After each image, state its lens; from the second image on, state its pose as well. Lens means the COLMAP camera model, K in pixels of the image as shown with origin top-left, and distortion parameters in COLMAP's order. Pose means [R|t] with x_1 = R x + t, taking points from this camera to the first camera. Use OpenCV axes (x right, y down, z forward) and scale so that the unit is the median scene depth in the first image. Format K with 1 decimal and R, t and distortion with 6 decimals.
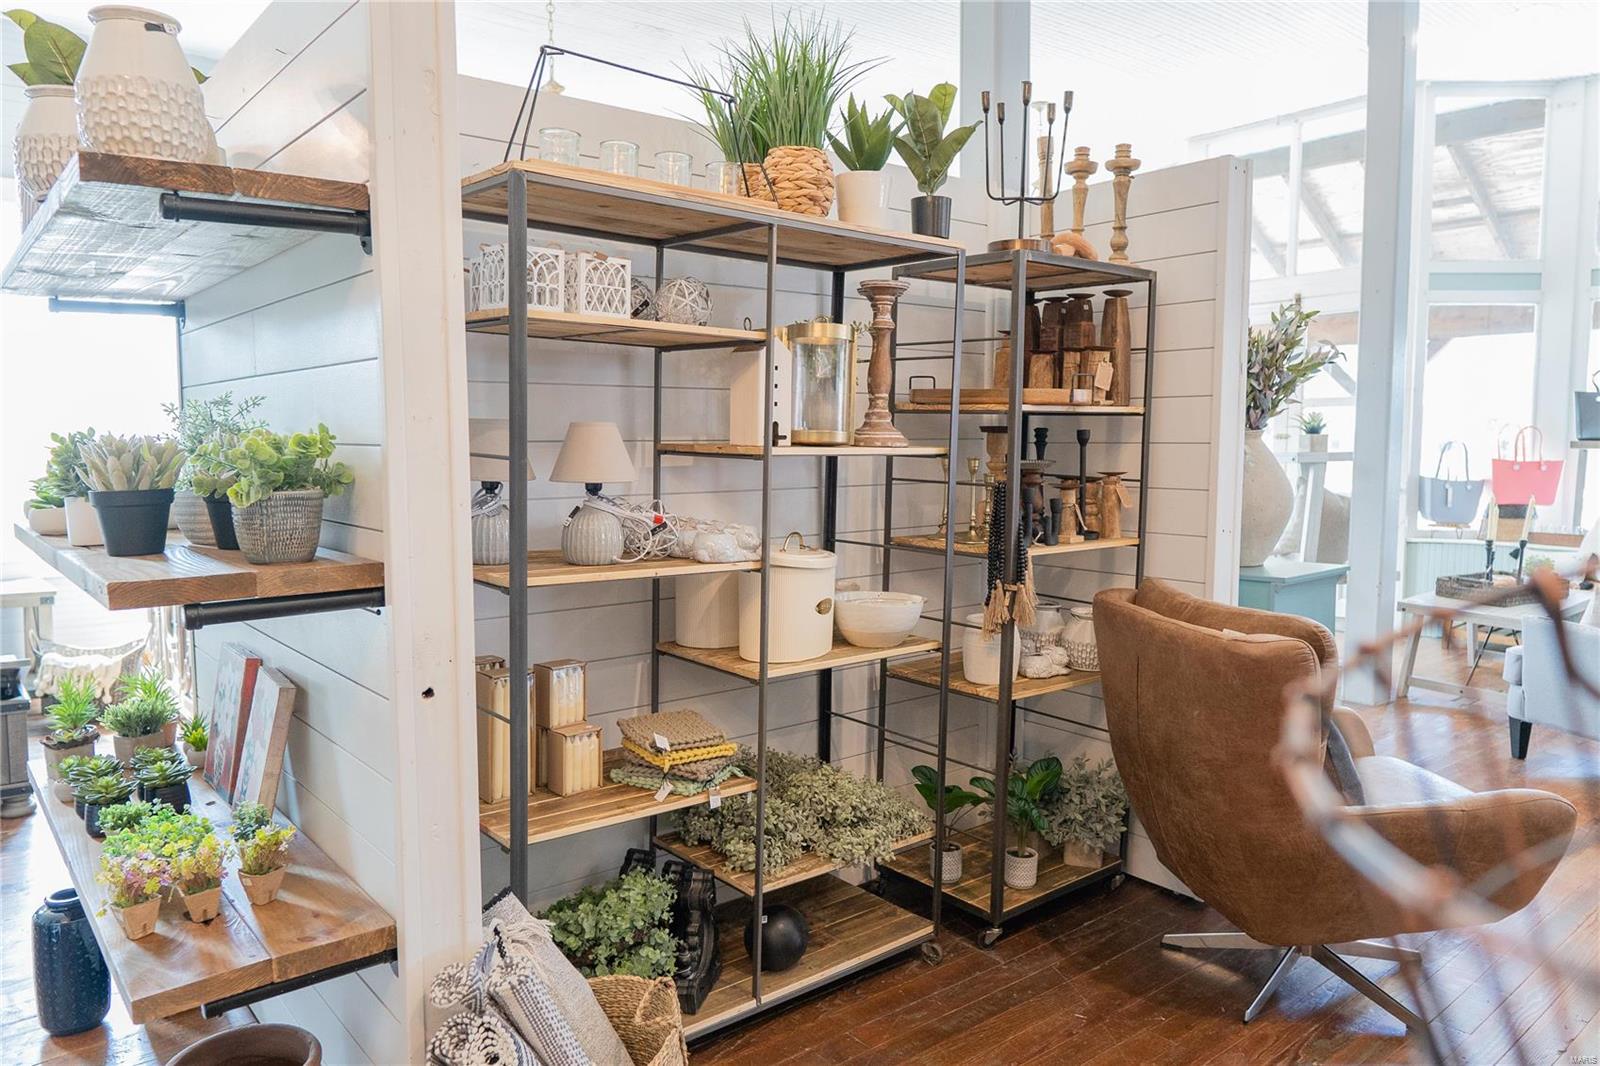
lens RADIAL K [[1113.9, 0, 800.0], [0, 1113.9, 533.0], [0, 0, 1]] dist [0.002863, -0.009094]
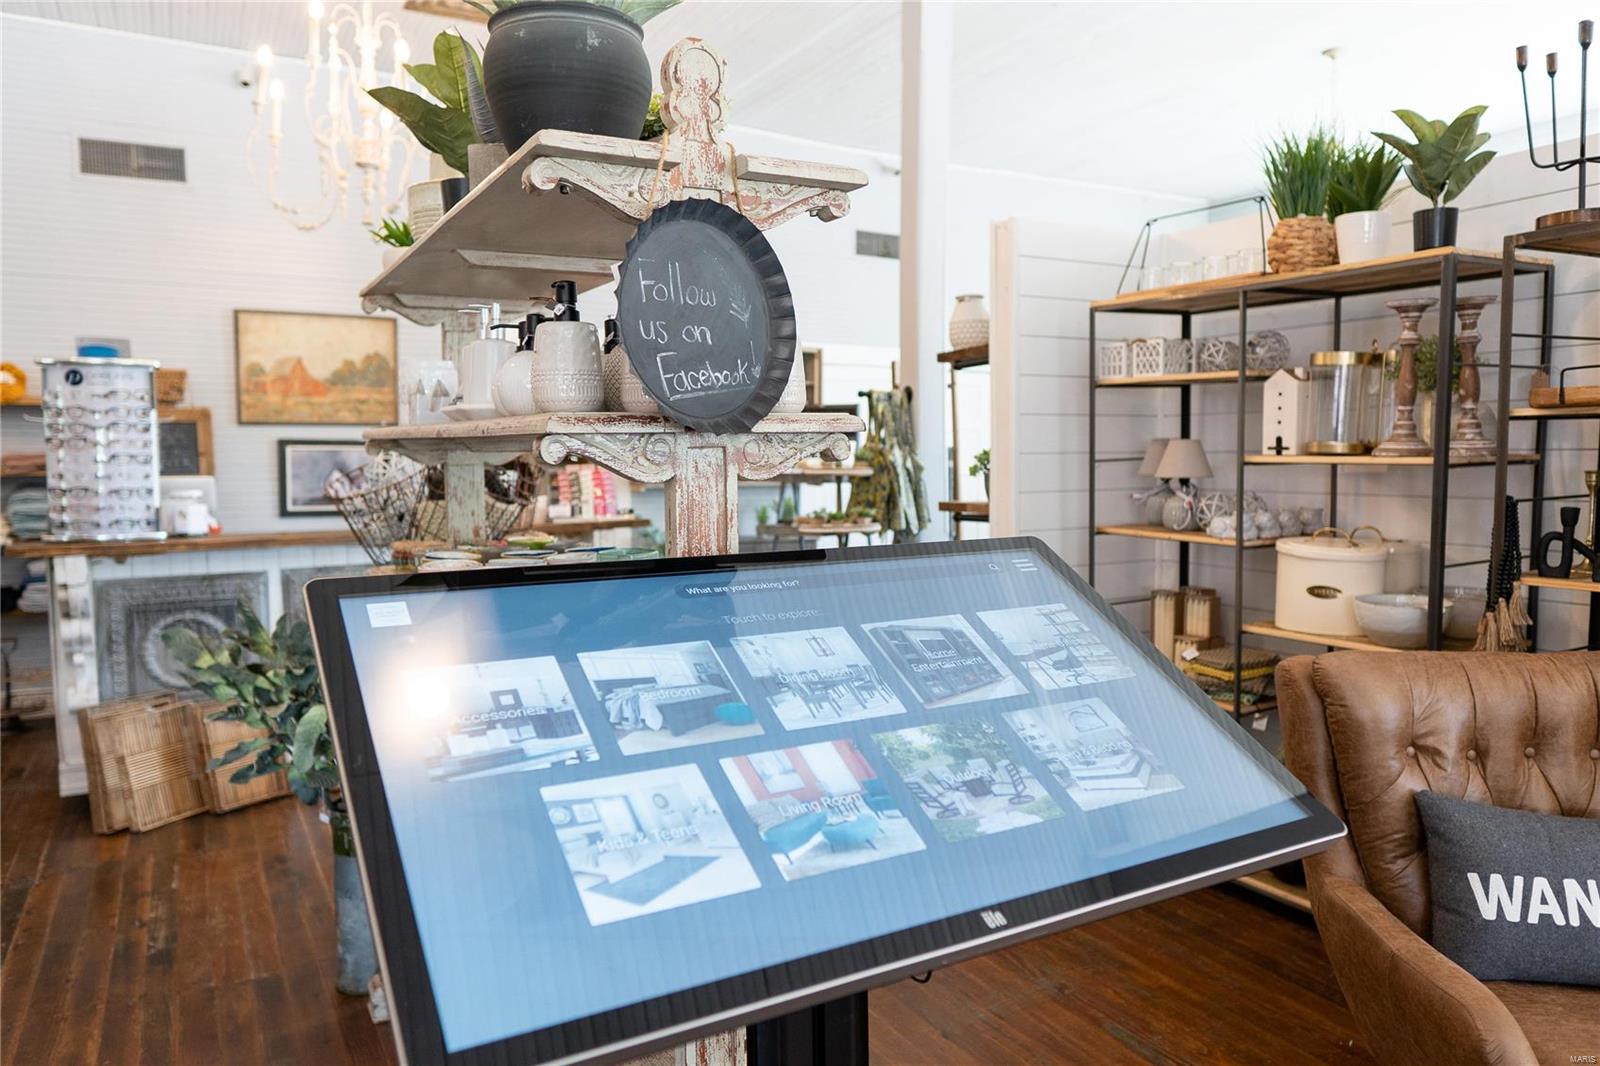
lens RADIAL K [[1113.9, 0, 800.0], [0, 1113.9, 533.0], [0, 0, 1]] dist [0.002863, -0.009094]
pose [[-0.169184, 0.072203, -0.982936, 1.237607], [-0.071302, 0.993803, 0.085274, -0.055432], [0.983002, 0.084512, -0.162987, 0.633179]]
